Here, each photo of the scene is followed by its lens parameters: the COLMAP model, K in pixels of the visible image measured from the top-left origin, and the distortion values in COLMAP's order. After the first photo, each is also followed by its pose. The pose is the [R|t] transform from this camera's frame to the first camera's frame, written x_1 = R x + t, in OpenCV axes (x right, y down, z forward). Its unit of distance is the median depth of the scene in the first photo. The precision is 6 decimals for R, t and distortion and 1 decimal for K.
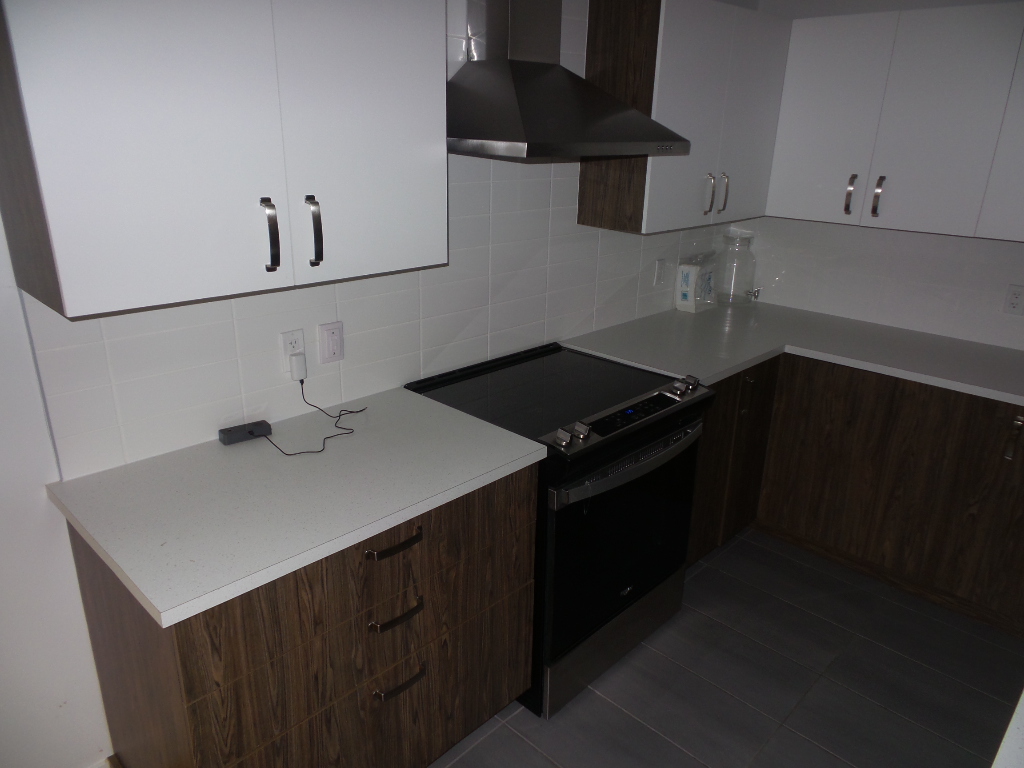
lens RADIAL K [[717.0, 0, 517.7], [0, 717.0, 386.7], [0, 0, 1]] dist [0.011380, 0.012087]
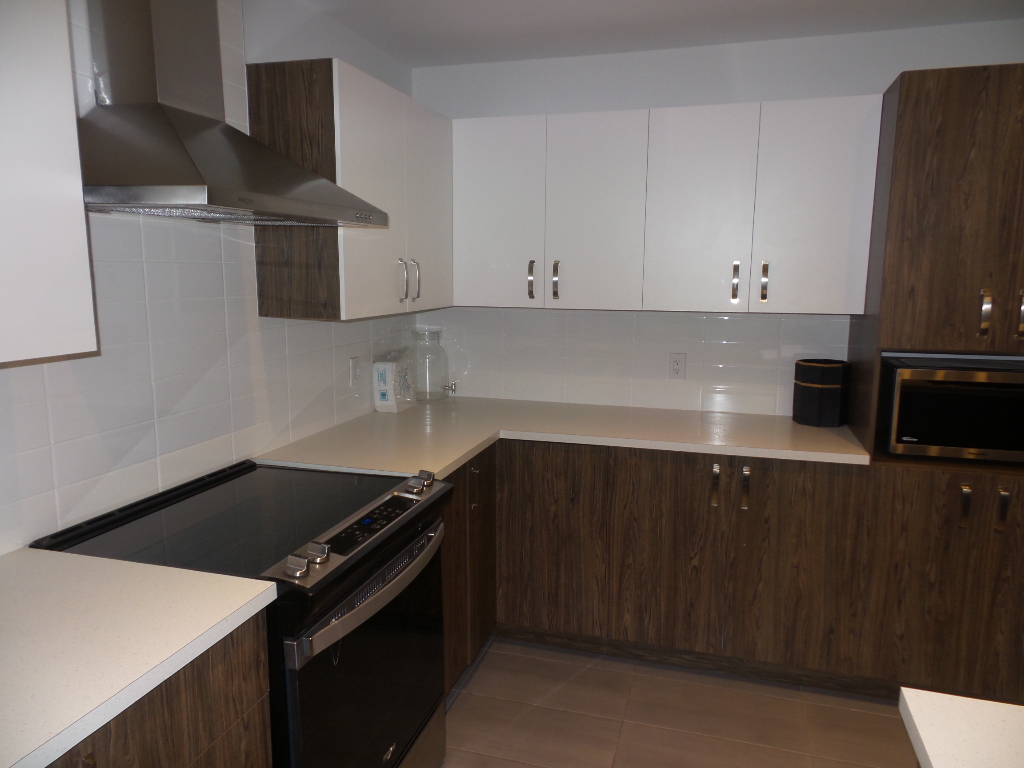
lens RADIAL K [[717.0, 0, 516.1], [0, 717.0, 386.4], [0, 0, 1]] dist [0.011380, 0.012087]
pose [[0.885974, -0.091521, 0.454613, -0.041807], [0.171460, 0.975511, -0.137765, 0.021907], [-0.430872, 0.200004, 0.879970, 0.146374]]
